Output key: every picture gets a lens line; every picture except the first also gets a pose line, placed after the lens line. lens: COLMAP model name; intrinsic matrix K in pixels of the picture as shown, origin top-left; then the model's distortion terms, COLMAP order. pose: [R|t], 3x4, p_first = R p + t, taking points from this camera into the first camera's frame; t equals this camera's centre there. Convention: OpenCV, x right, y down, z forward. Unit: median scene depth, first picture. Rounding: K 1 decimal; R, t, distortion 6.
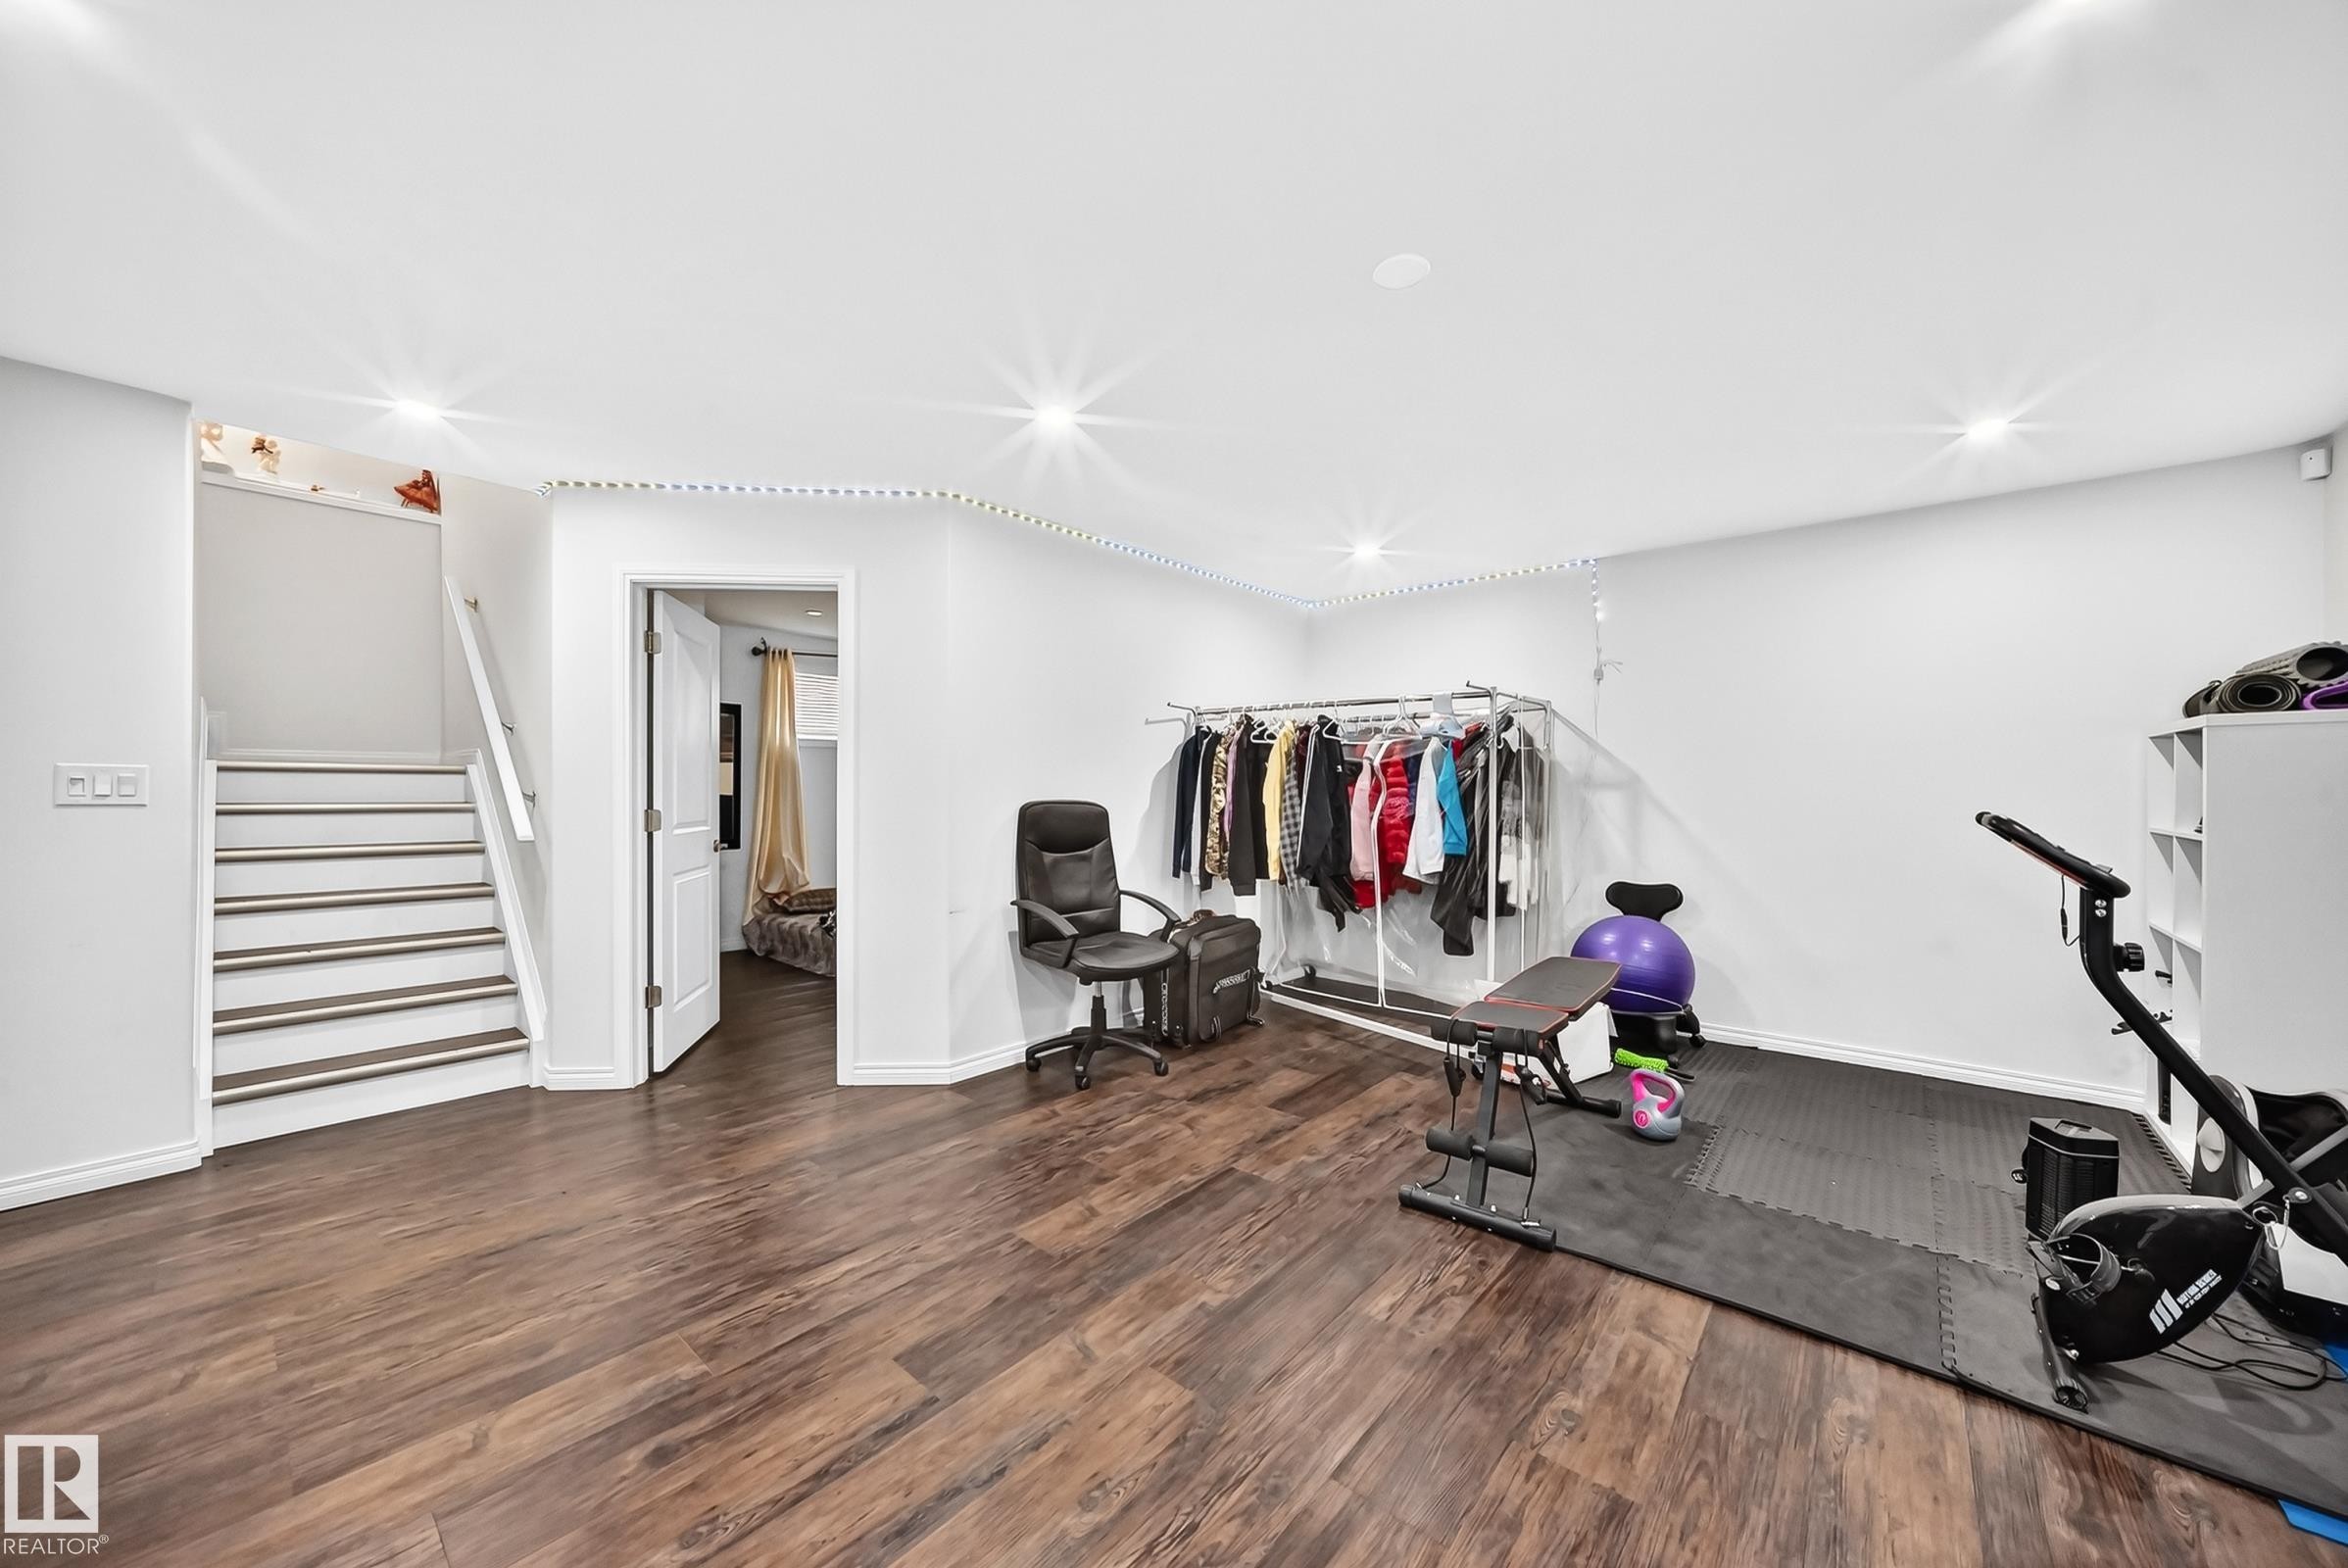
lens RADIAL K [[848.9, 0, 1169.3], [0, 848.9, 791.1], [0, 0, 1]] dist [-0.018030, 0.004139]
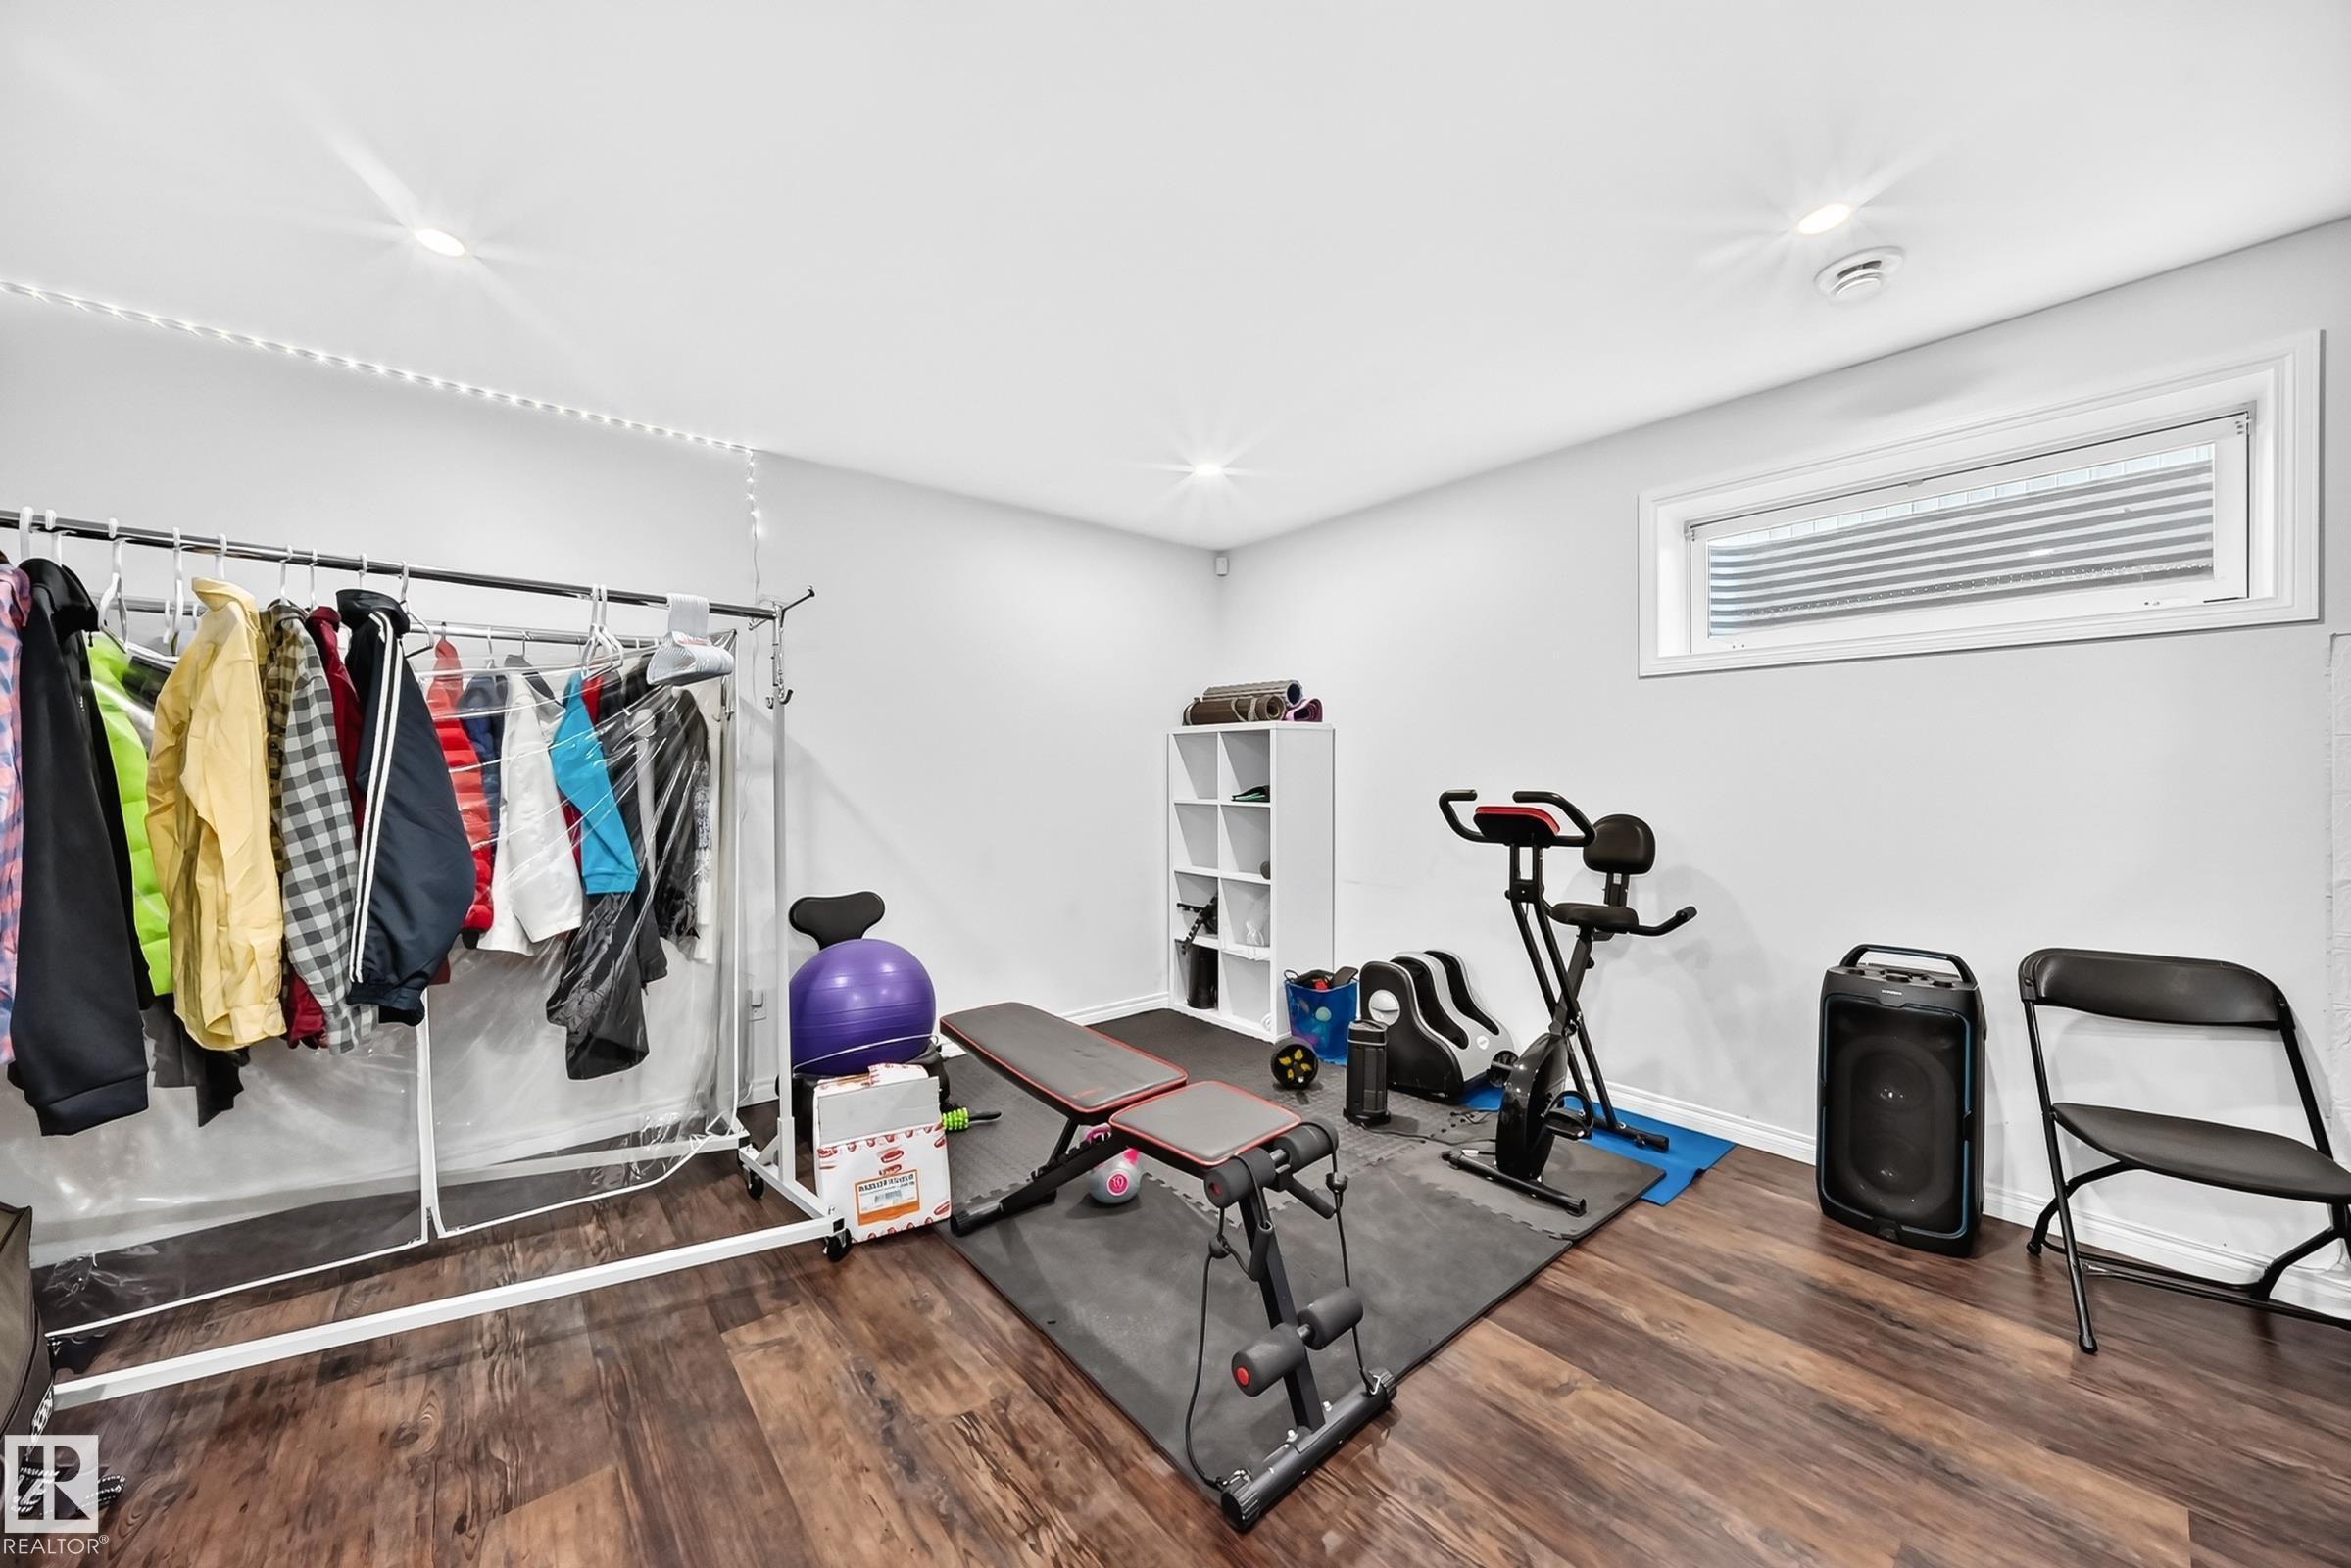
lens RADIAL K [[850.0, 0, 1183.2], [0, 850.0, 782.4], [0, 0, 1]] dist [-0.018030, 0.004139]
pose [[0.136850, -0.012298, 0.990515, -0.162536], [-0.001950, 0.999918, 0.012684, -0.005371], [-0.990590, -0.003668, 0.136815, 0.579956]]
